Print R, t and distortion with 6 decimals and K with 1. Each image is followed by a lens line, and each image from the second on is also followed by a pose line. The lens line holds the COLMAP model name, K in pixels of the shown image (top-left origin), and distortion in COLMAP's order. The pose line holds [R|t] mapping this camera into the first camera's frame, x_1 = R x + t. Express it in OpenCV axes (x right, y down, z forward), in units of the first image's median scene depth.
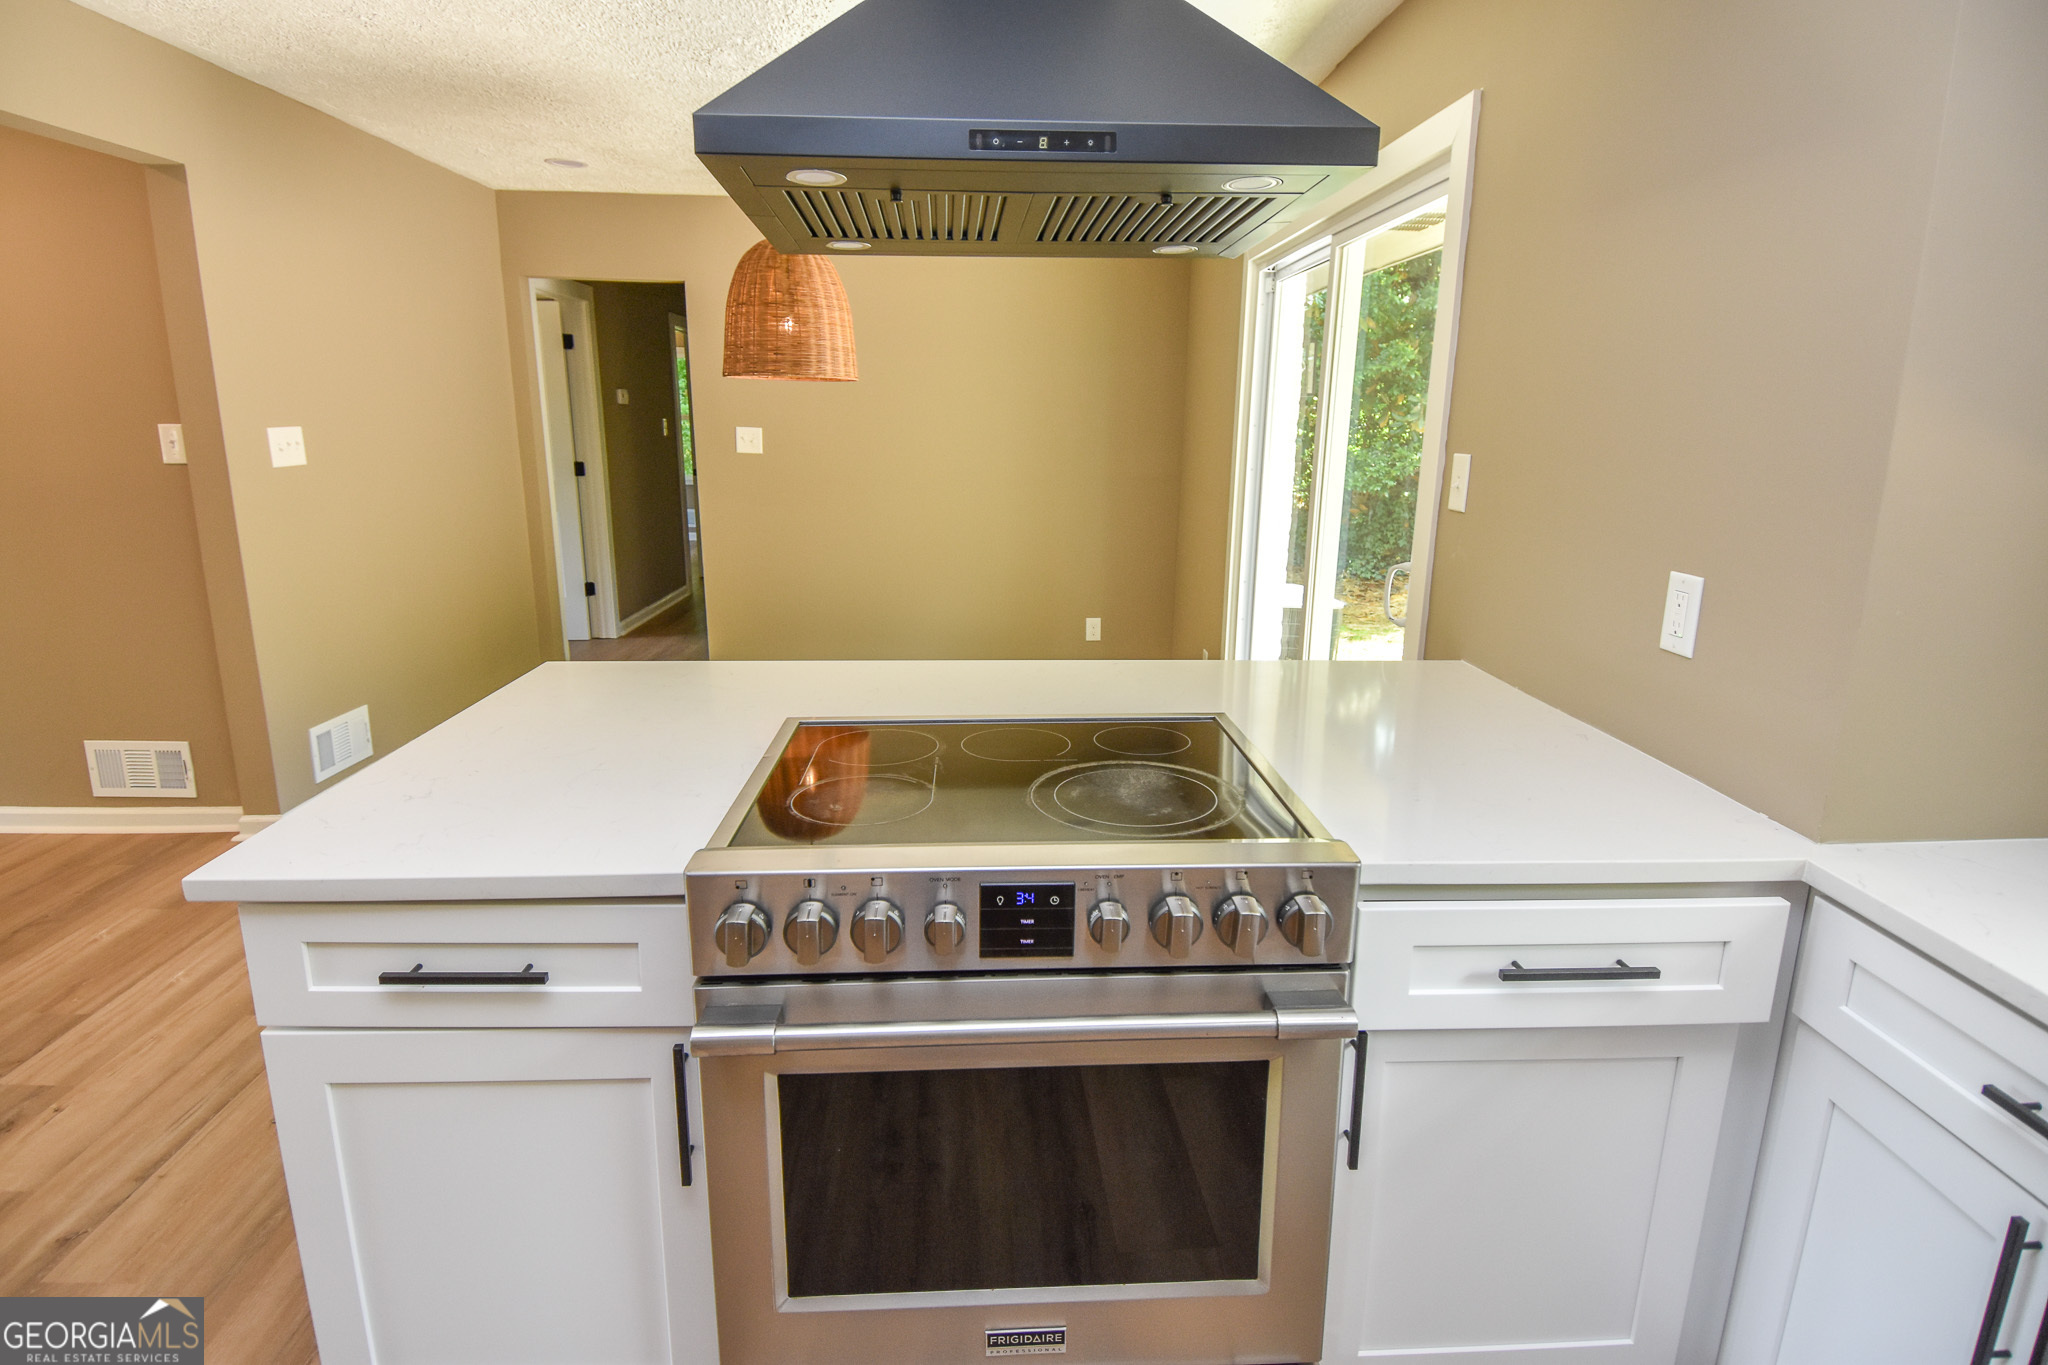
lens RADIAL K [[1068.0, 0, 1022.2], [0, 1068.0, 664.9], [0, 0, 1]] dist [0.045915, -0.051590]
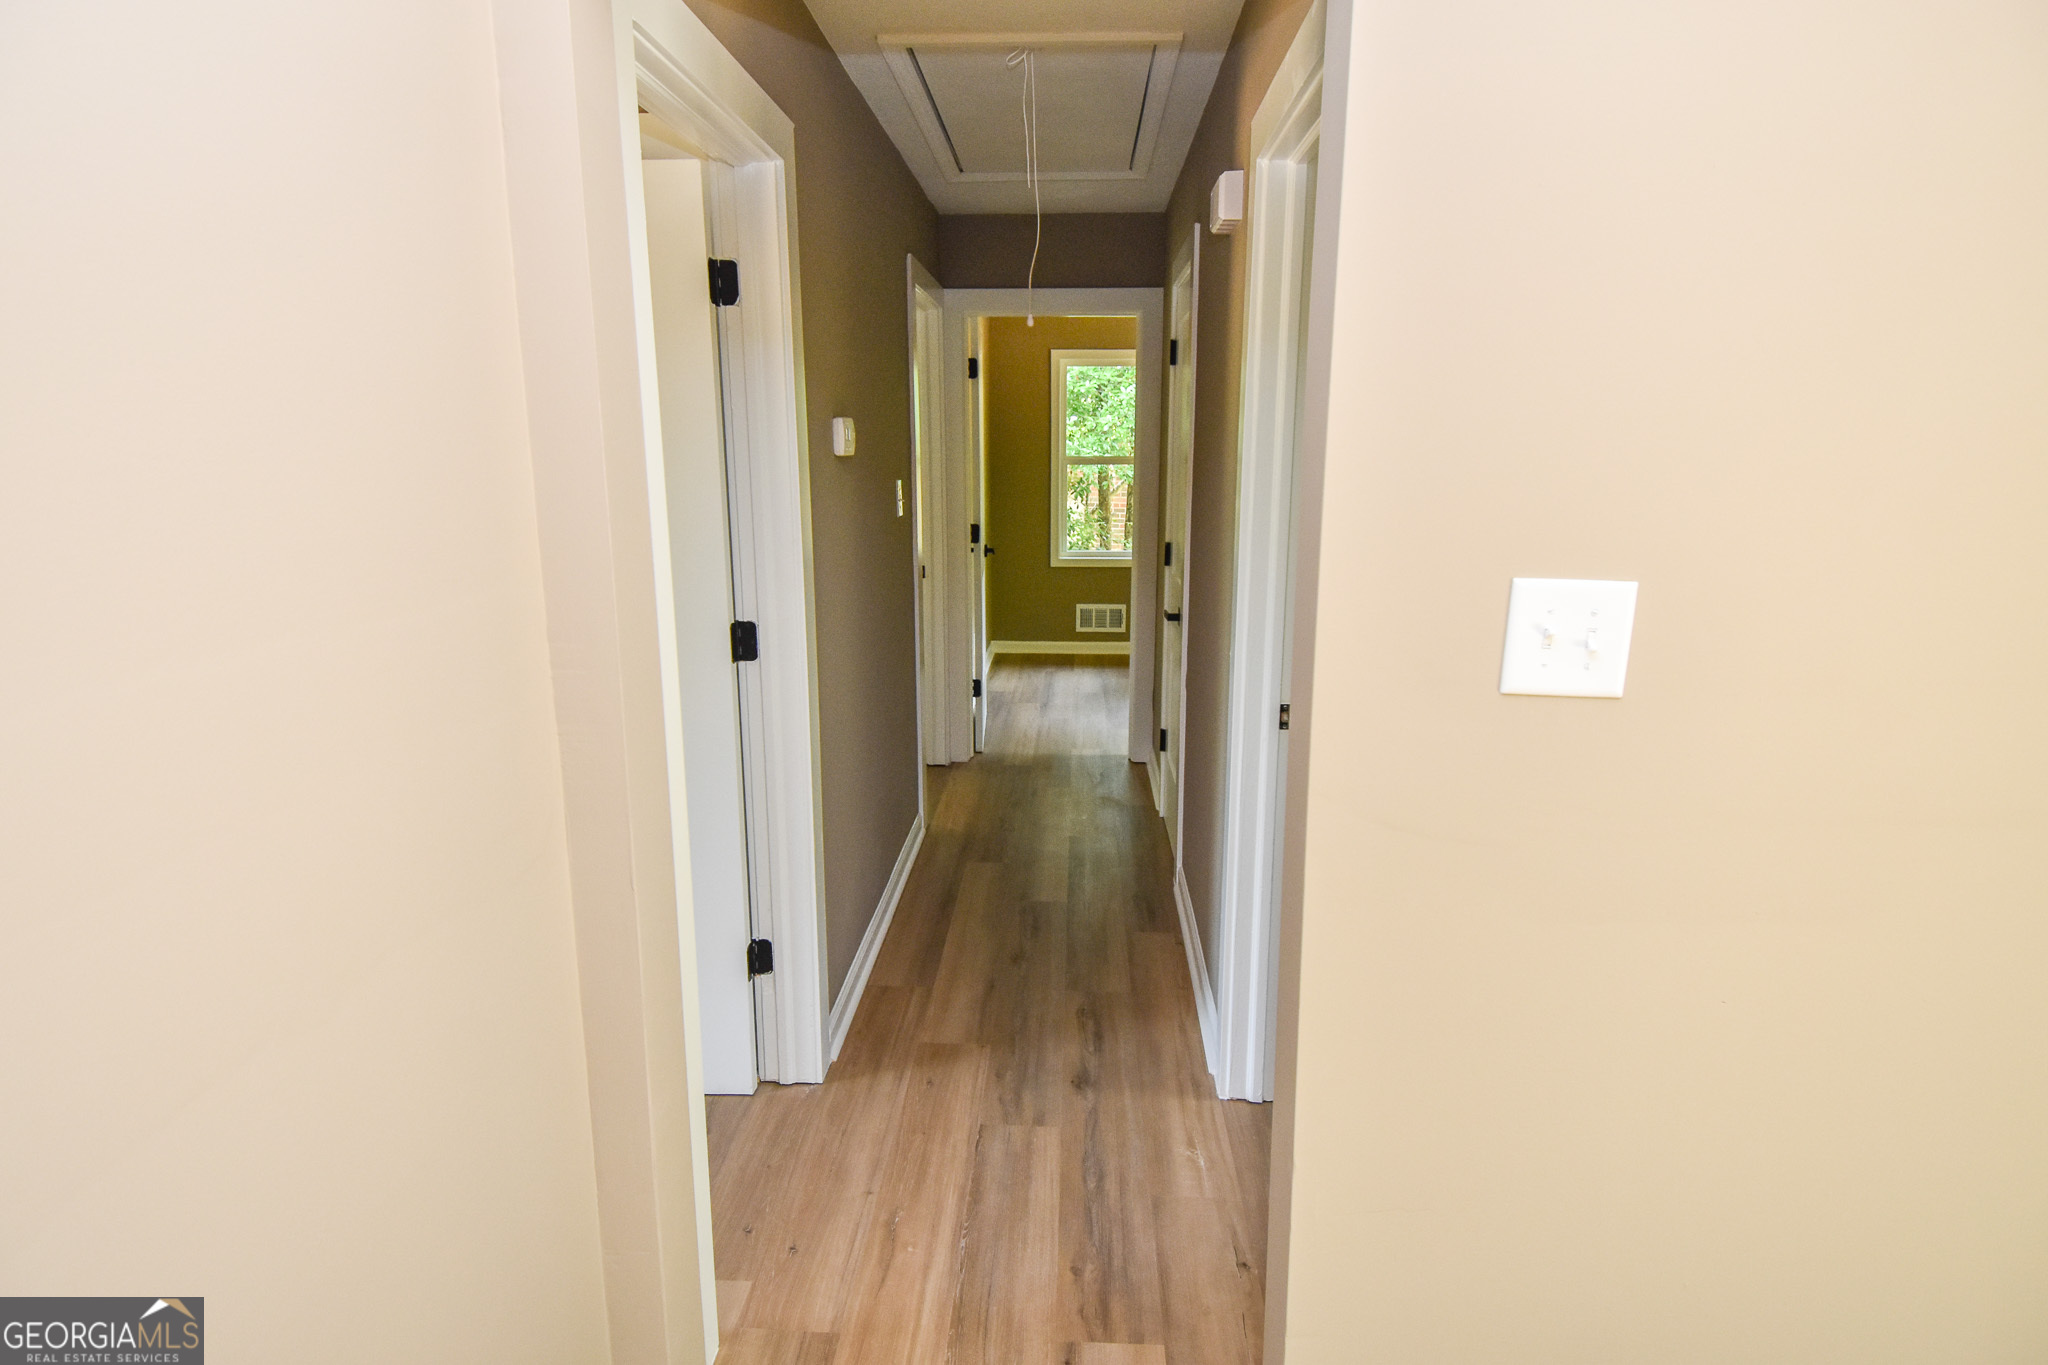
lens RADIAL K [[1111.6, 0, 1026.2], [0, 1111.6, 662.0], [0, 0, 1]] dist [0.050694, -0.057167]
pose [[0.996563, 0.005280, -0.082666, -0.549083], [-0.008185, 0.999359, -0.034841, -0.311406], [0.082429, 0.035398, 0.995968, 1.221849]]
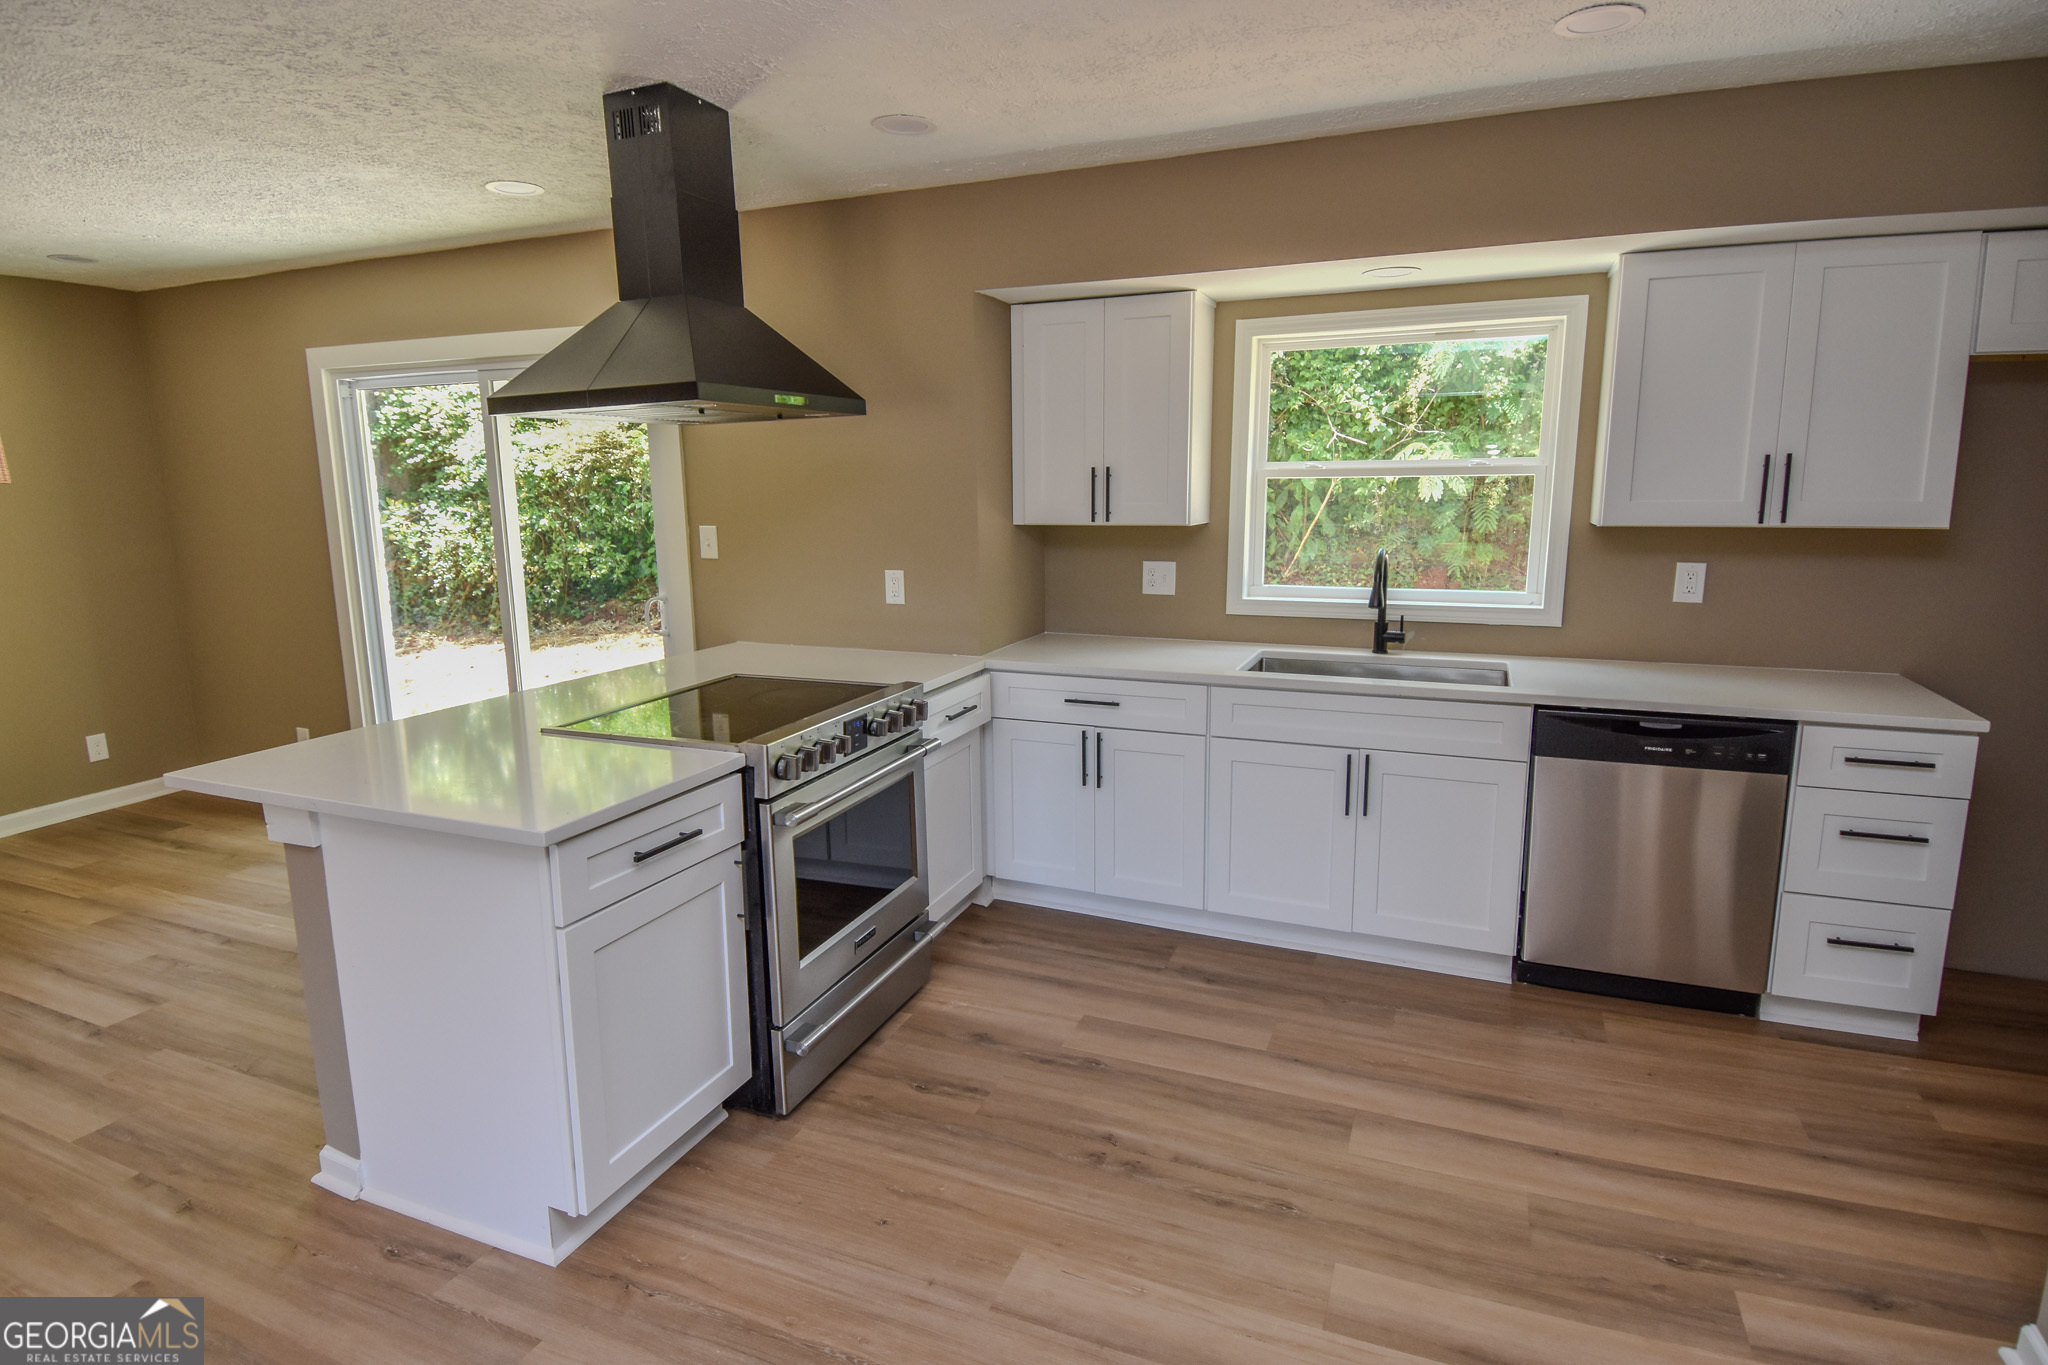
lens RADIAL K [[1068.0, 0, 1022.2], [0, 1068.0, 664.9], [0, 0, 1]] dist [0.045915, -0.051590]
pose [[0.423706, -0.169603, 0.889780, -0.660086], [0.221424, 0.971906, 0.079817, -0.002937], [-0.878319, 0.163199, 0.449356, -0.126540]]
